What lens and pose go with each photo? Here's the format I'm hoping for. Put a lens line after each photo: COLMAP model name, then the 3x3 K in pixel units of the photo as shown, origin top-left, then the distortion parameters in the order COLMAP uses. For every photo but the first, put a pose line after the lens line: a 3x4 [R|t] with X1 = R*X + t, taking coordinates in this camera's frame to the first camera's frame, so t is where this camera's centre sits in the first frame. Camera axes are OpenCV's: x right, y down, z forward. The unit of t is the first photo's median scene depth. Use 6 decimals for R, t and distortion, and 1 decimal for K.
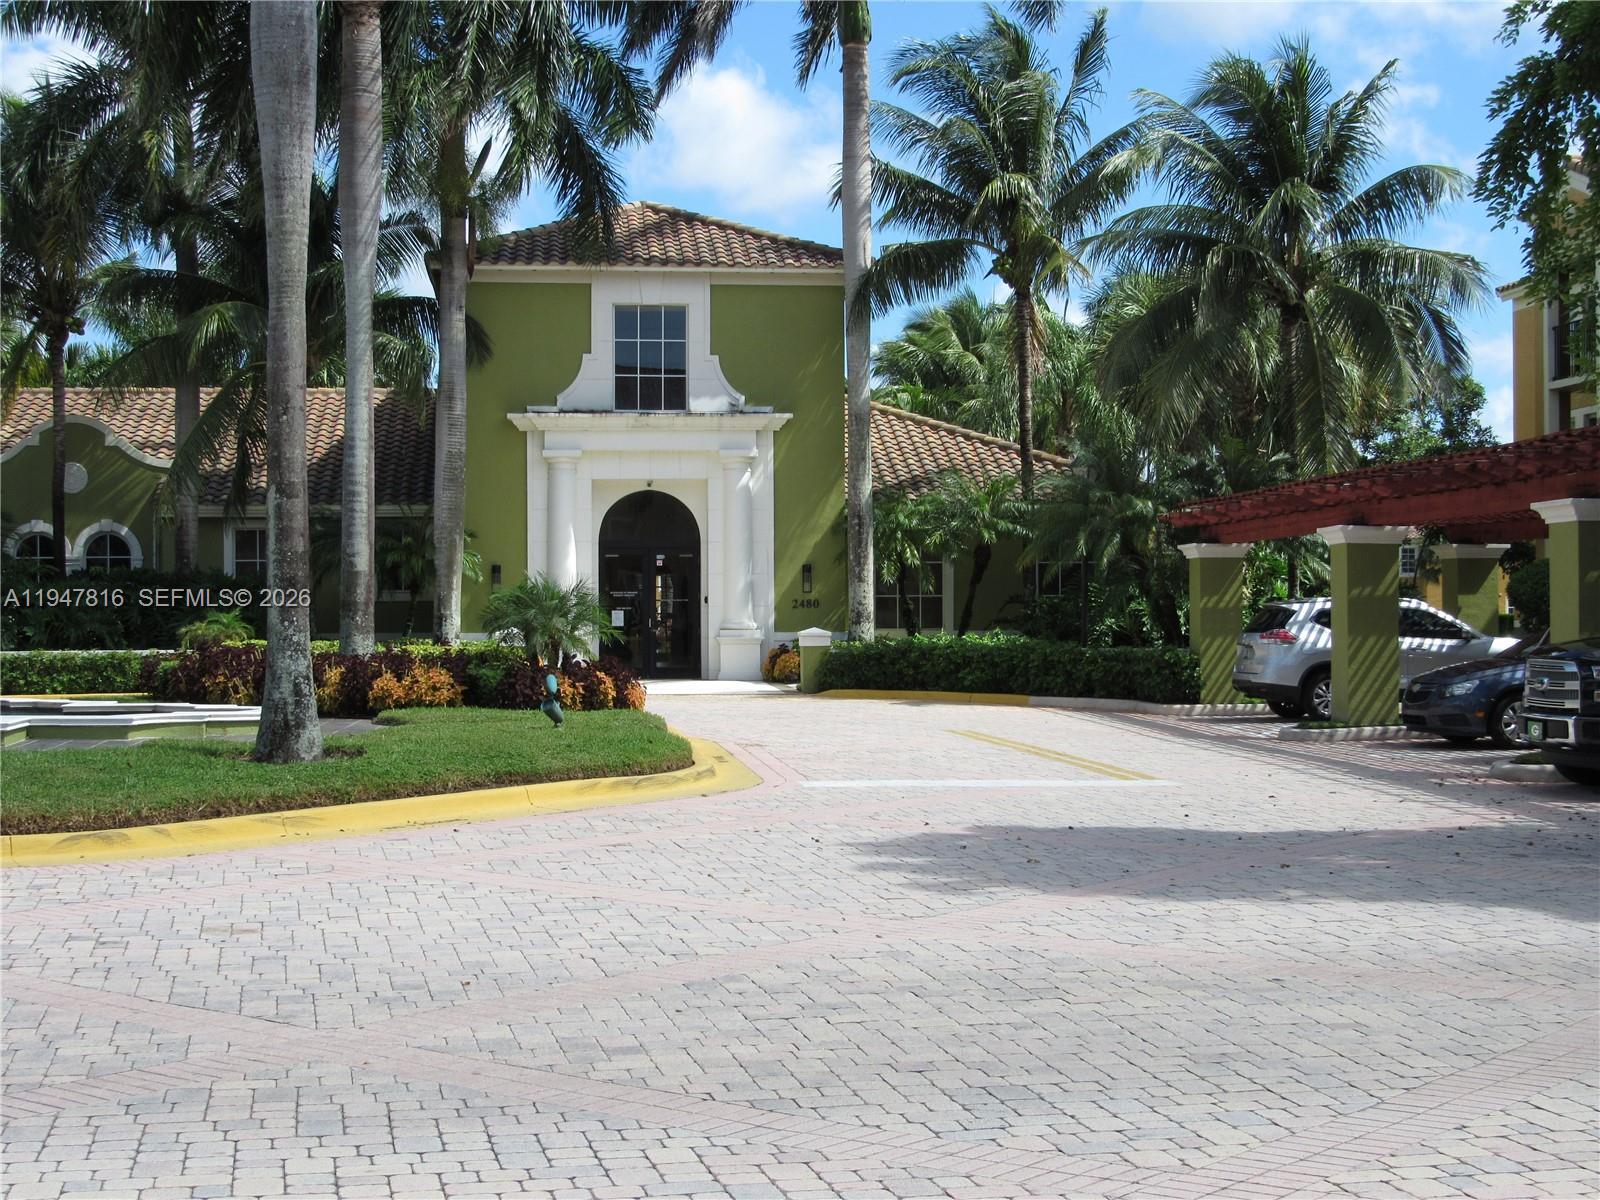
lens RADIAL K [[2472.9, 0, 800.0], [0, 2472.9, 600.0], [0, 0, 1]] dist [-0.111901, 0.107925]
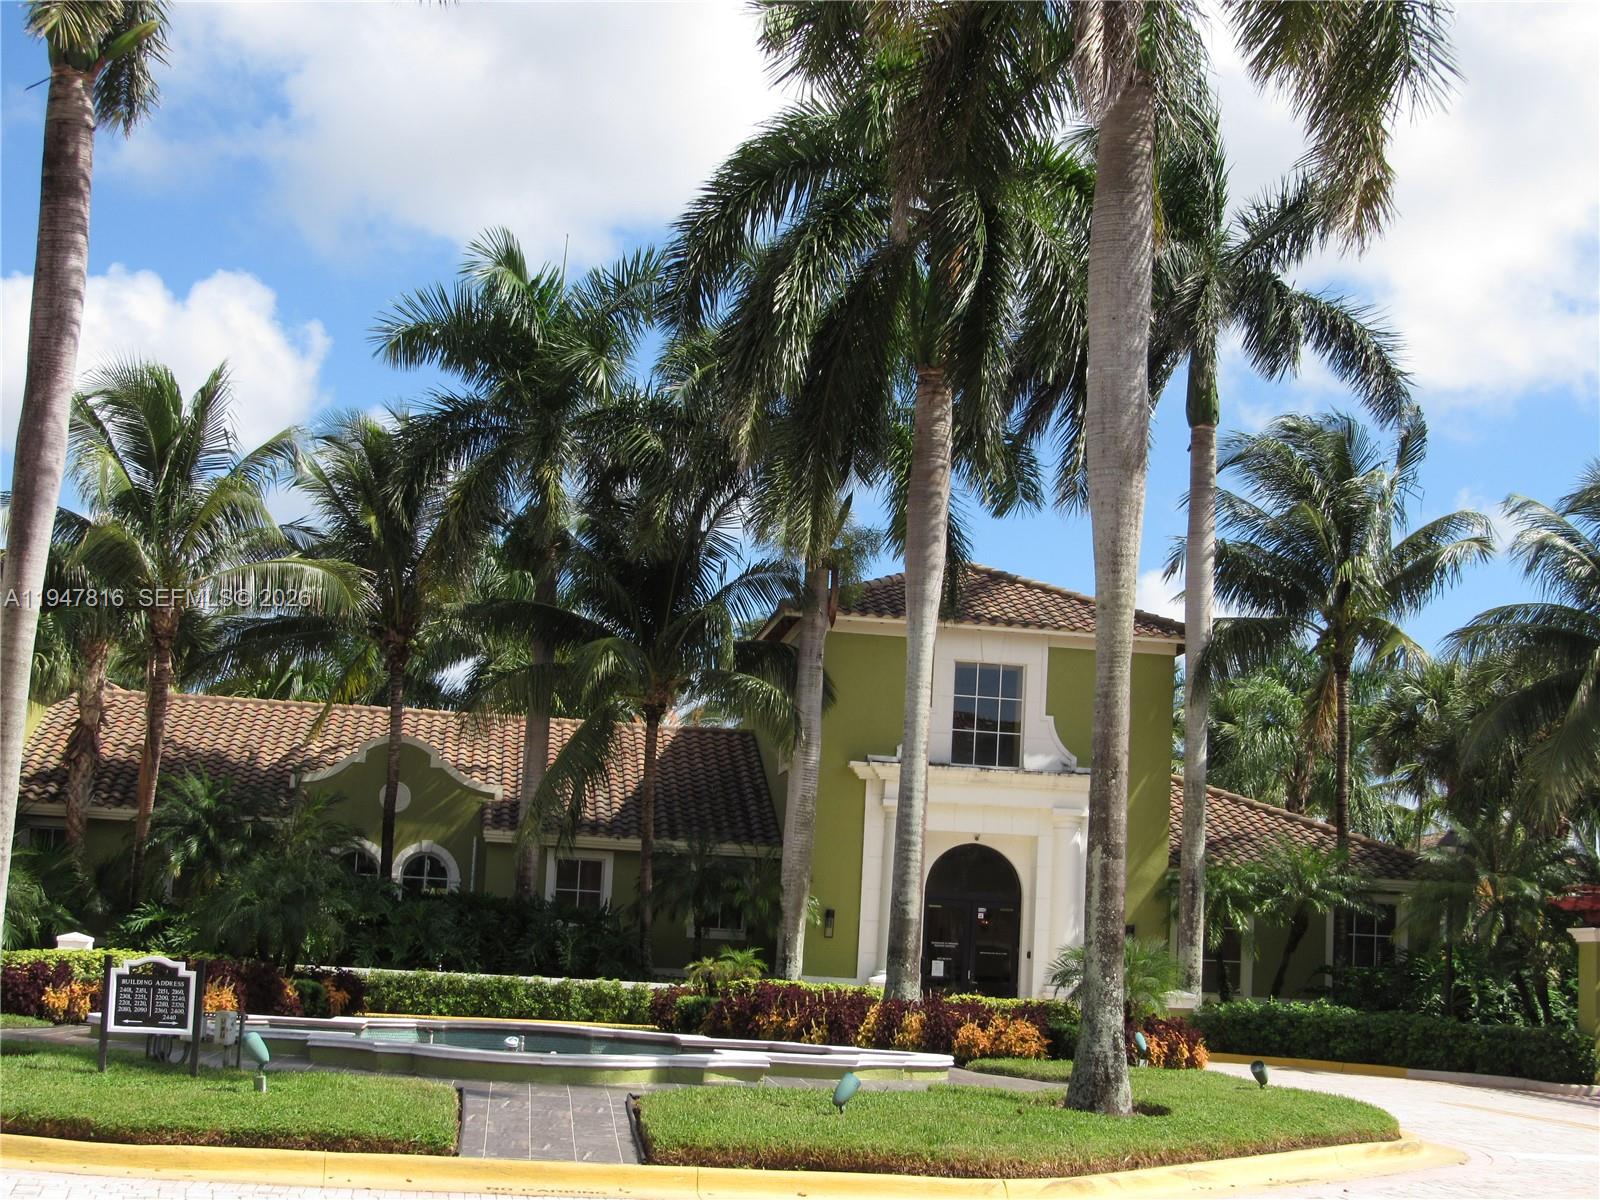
lens RADIAL K [[2472.9, 0, 800.0], [0, 2472.9, 600.0], [0, 0, 1]] dist [-0.111901, 0.107925]
pose [[0.998212, 0.057992, 0.014504, -0.162335], [-0.055443, 0.988867, -0.138085, 0.000875], [-0.022351, 0.137034, 0.990314, -0.021416]]
